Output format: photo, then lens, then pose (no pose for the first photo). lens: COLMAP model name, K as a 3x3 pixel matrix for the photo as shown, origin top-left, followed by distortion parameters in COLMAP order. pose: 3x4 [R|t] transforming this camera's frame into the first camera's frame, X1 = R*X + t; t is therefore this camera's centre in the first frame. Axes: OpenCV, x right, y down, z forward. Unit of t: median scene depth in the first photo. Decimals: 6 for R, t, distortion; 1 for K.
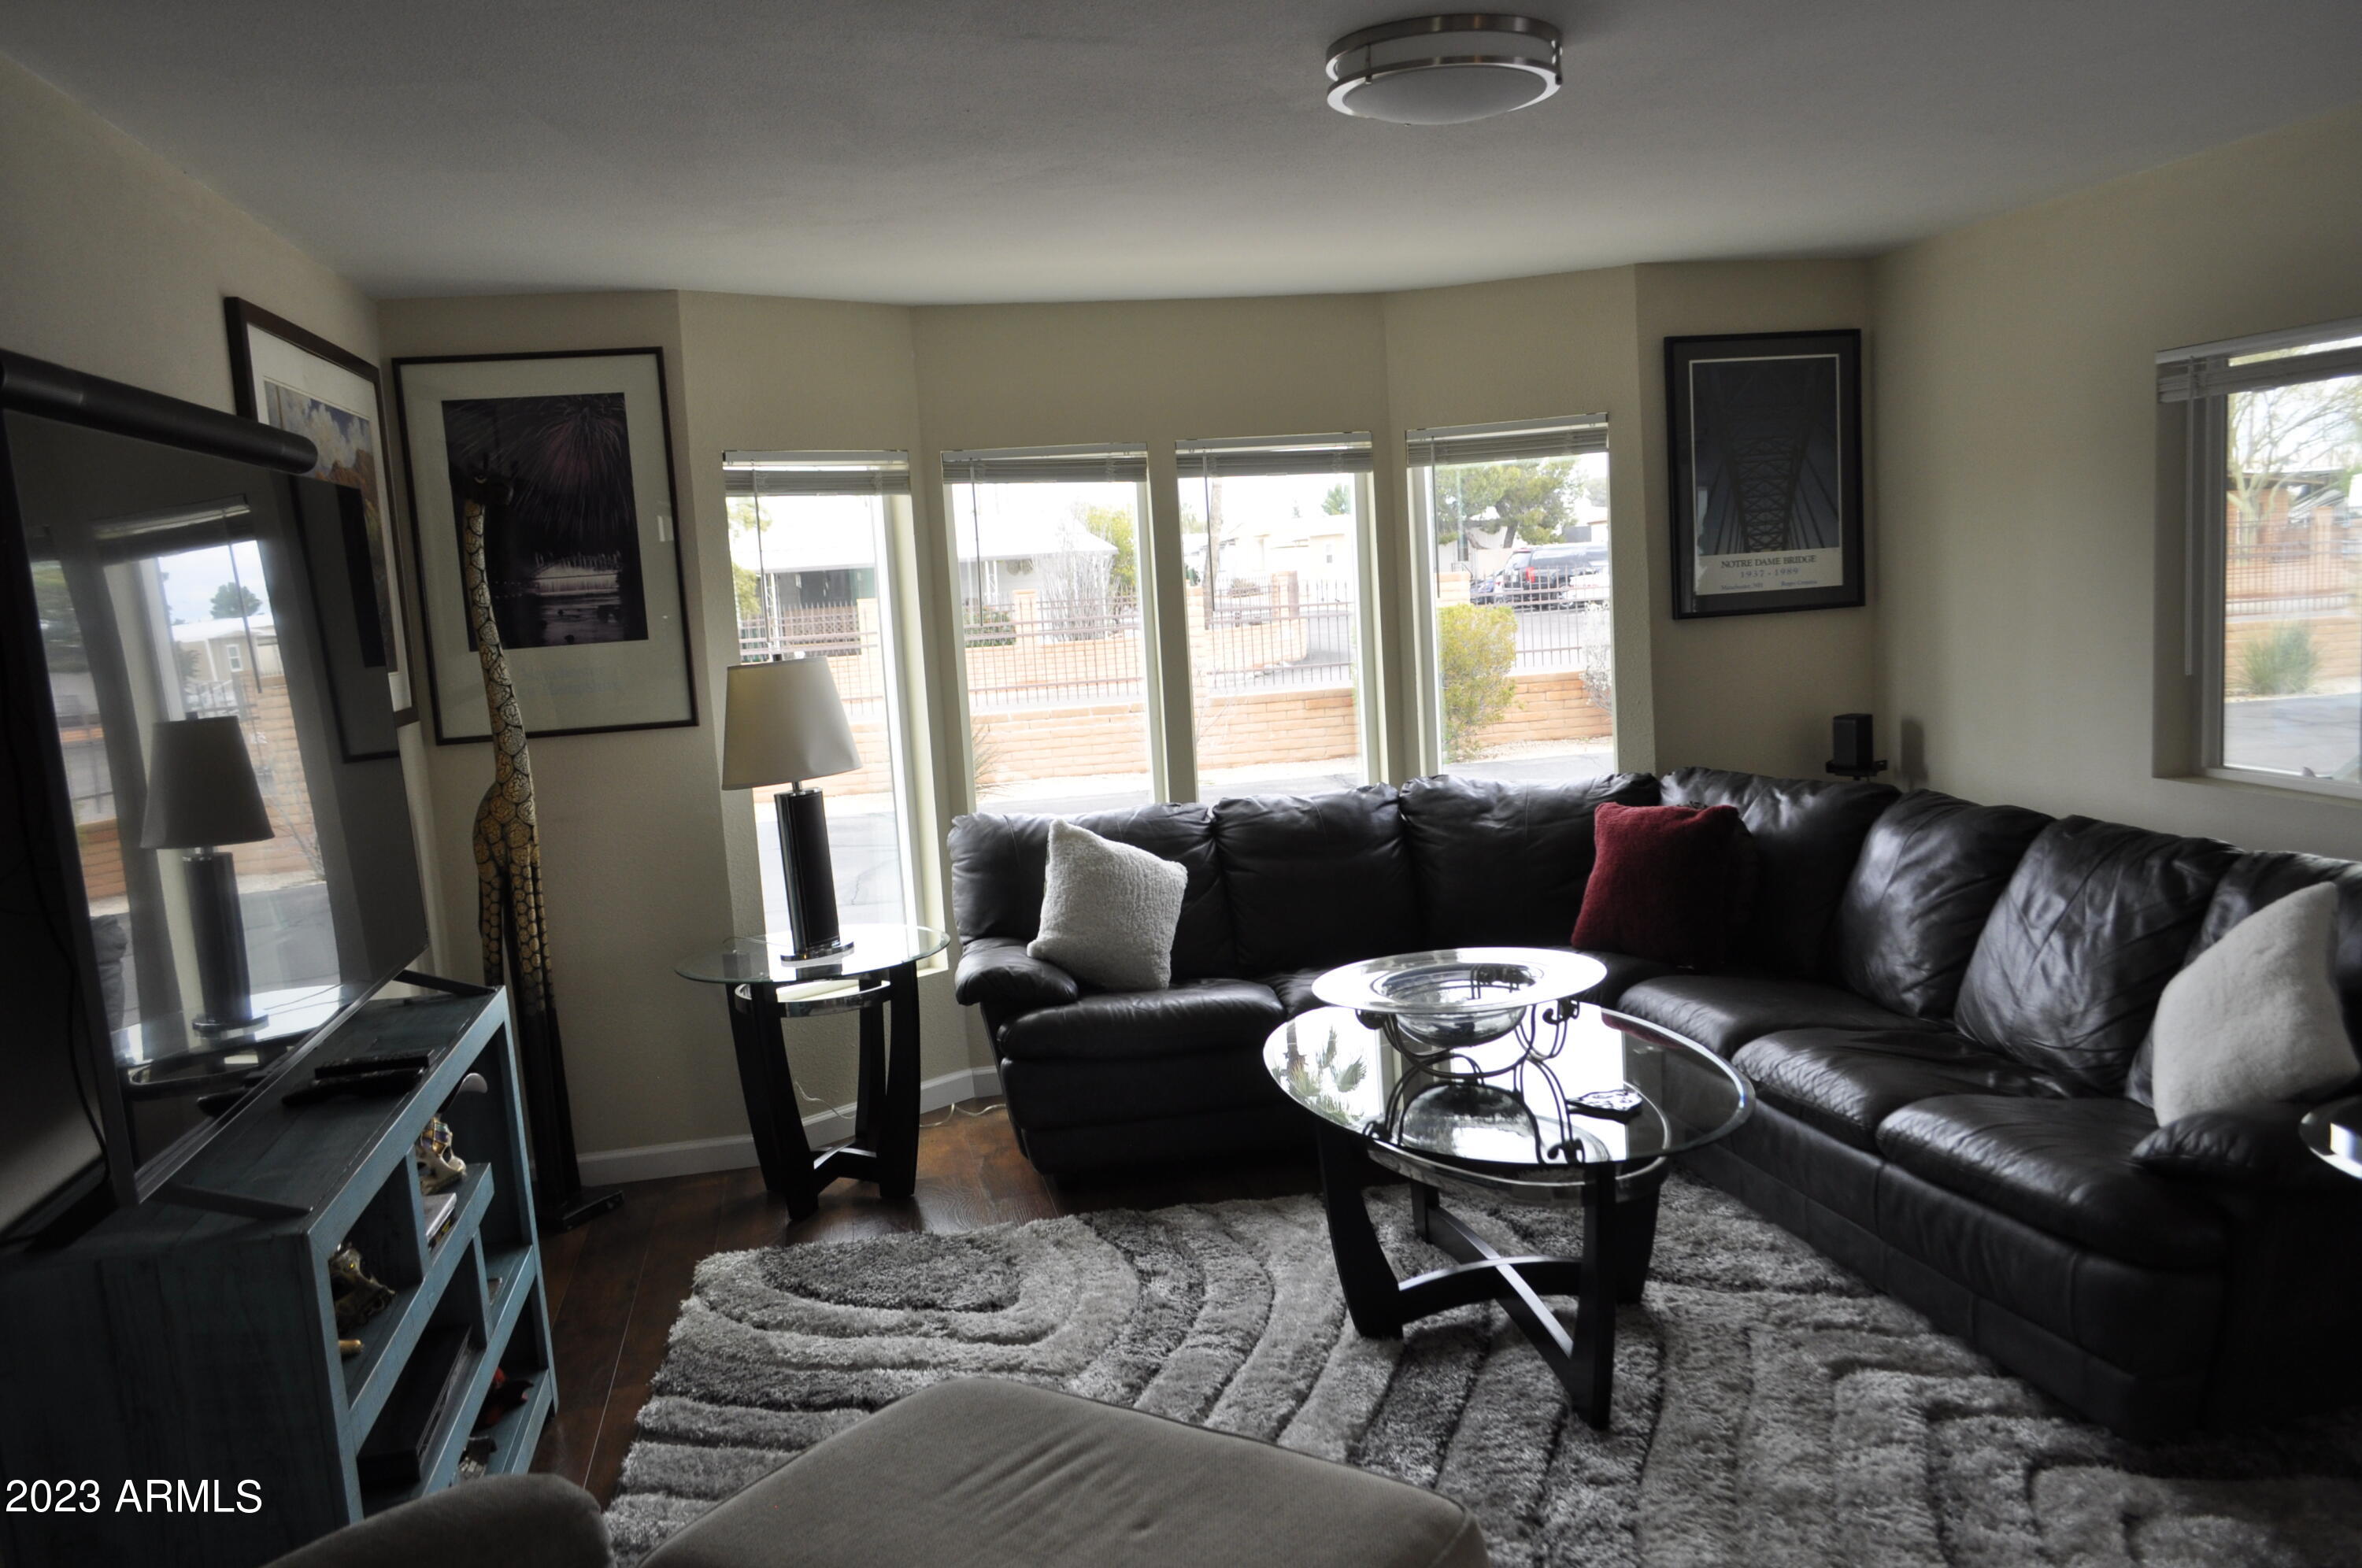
lens RADIAL K [[1837.9, 0, 1199.5], [0, 1837.9, 790.1], [0, 0, 1]] dist [-0.013852, 0.004490]
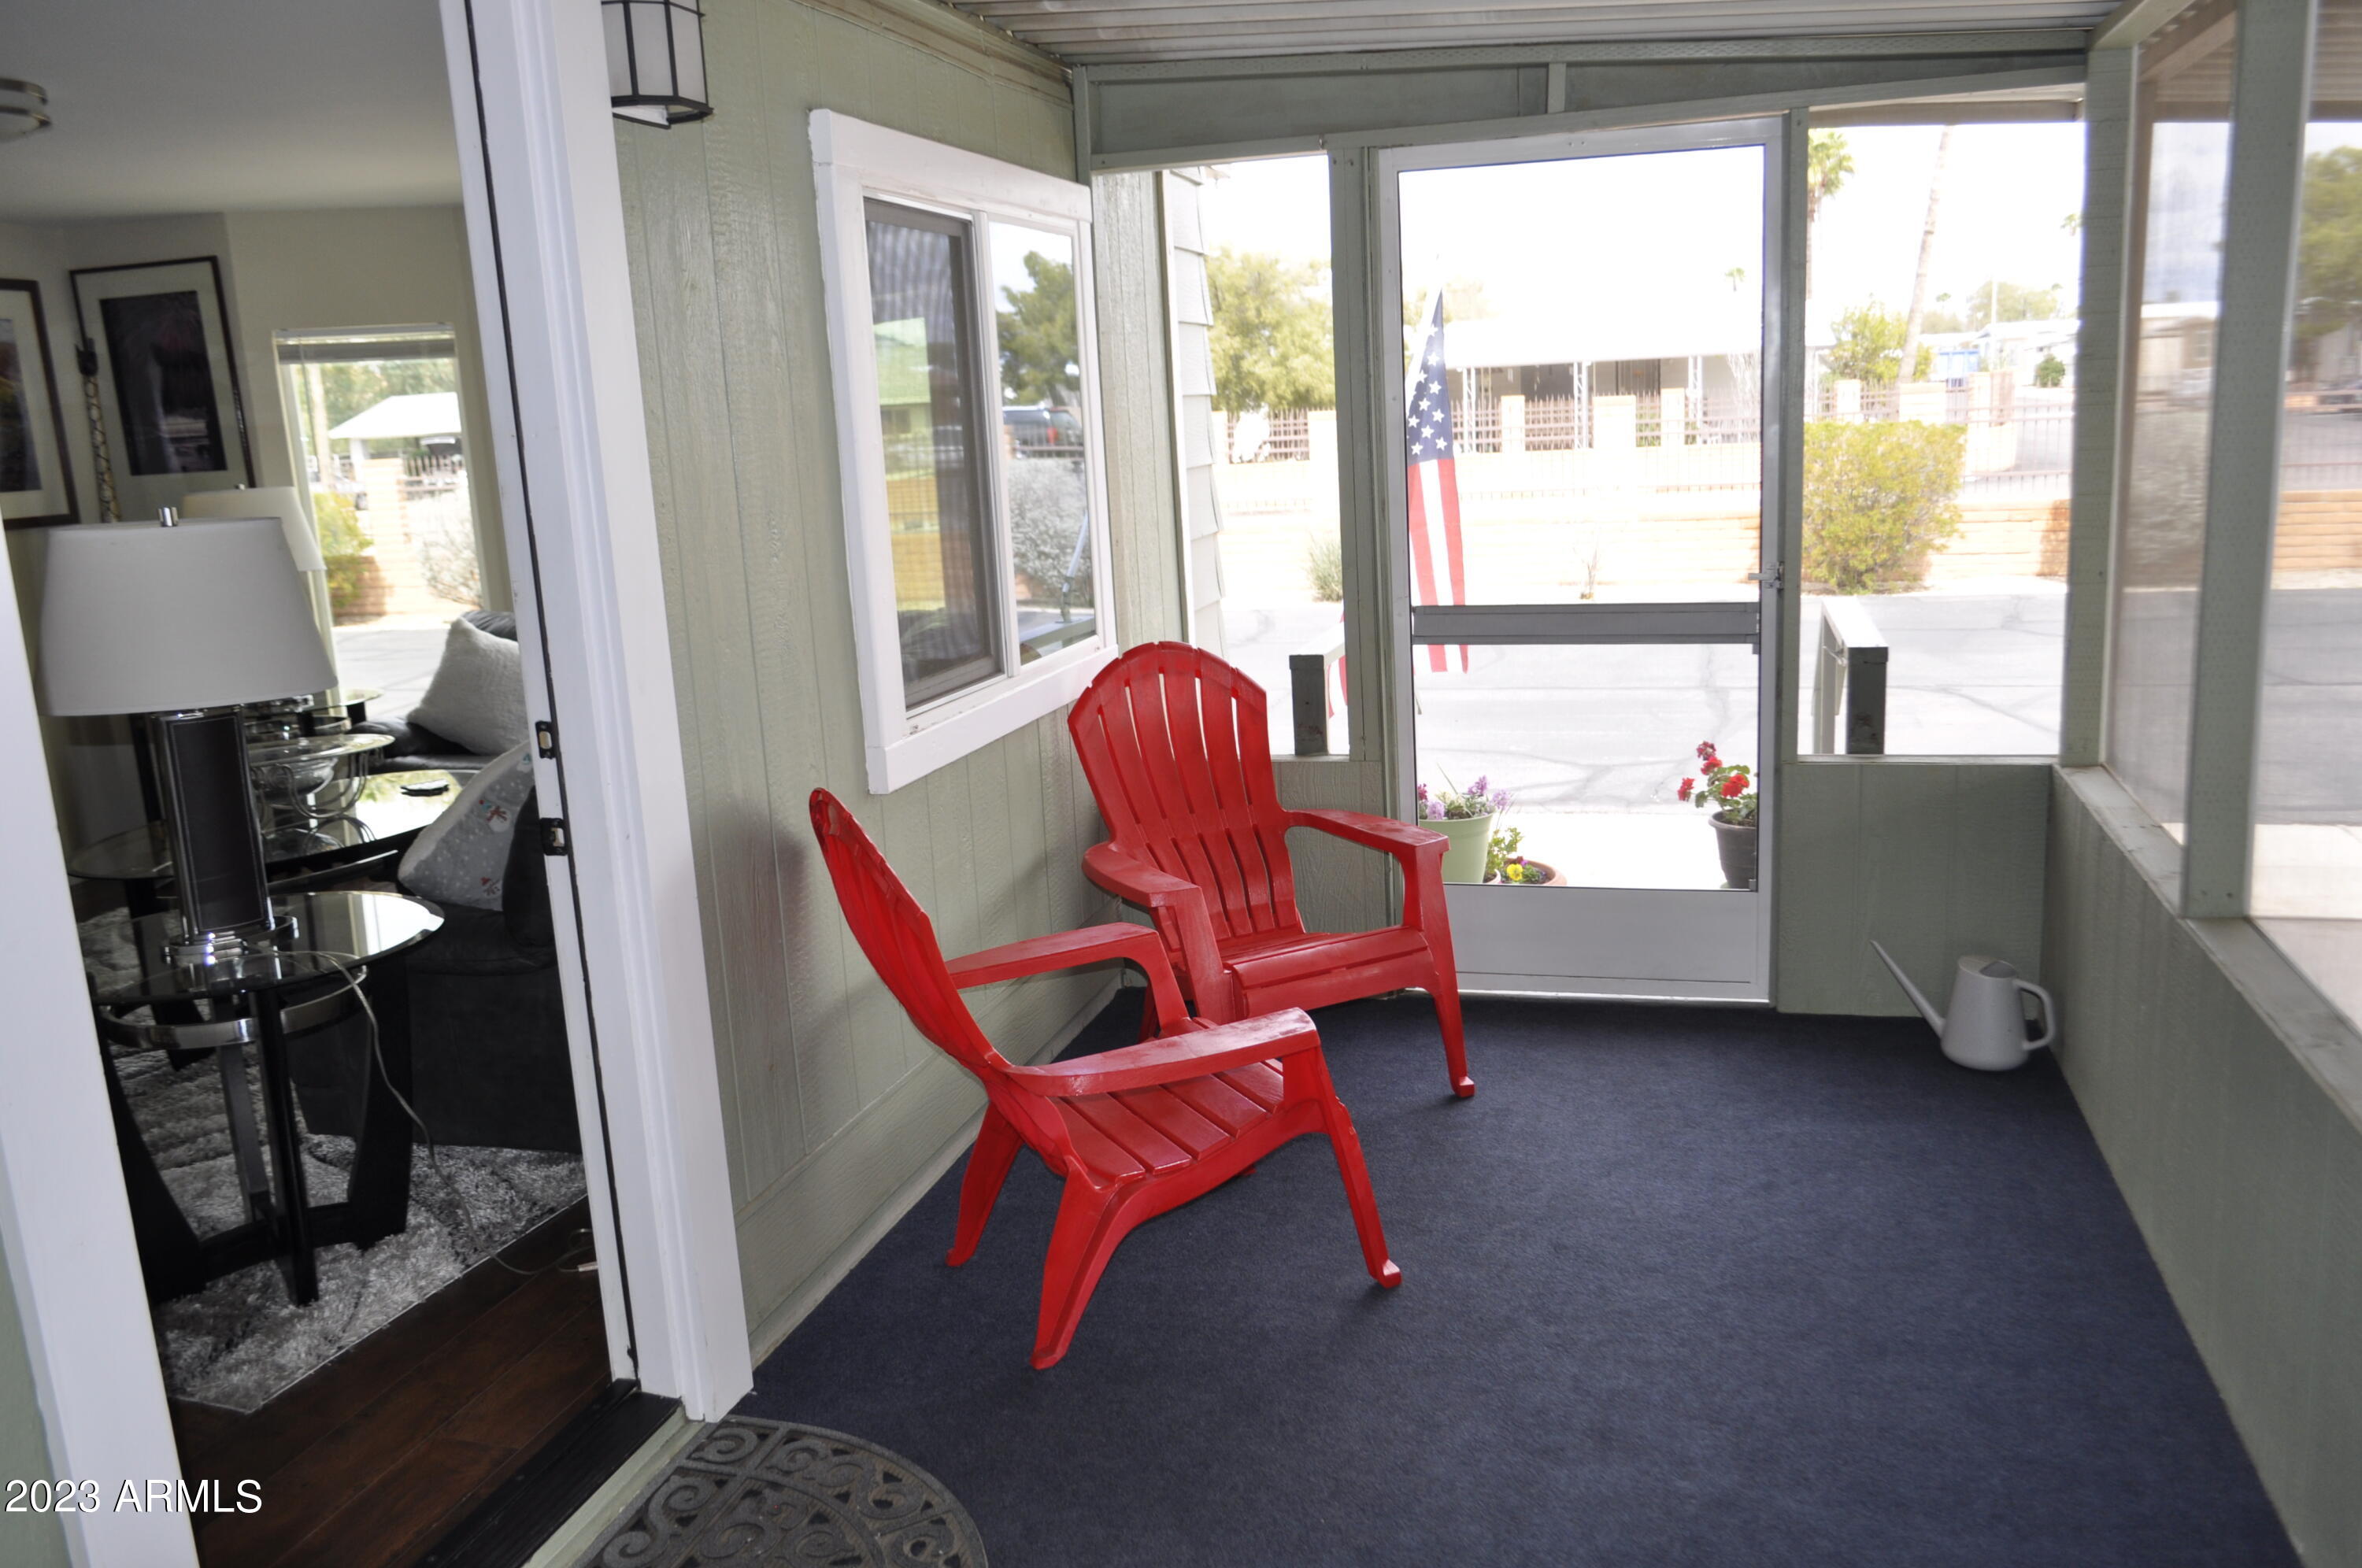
lens RADIAL K [[1837.9, 0, 1199.5], [0, 1837.9, 790.1], [0, 0, 1]] dist [-0.013852, 0.004490]
pose [[0.867040, 0.119992, -0.483574, 1.051298], [-0.061878, 0.988986, 0.134456, -0.075613], [0.494382, -0.086656, 0.864915, 0.147443]]
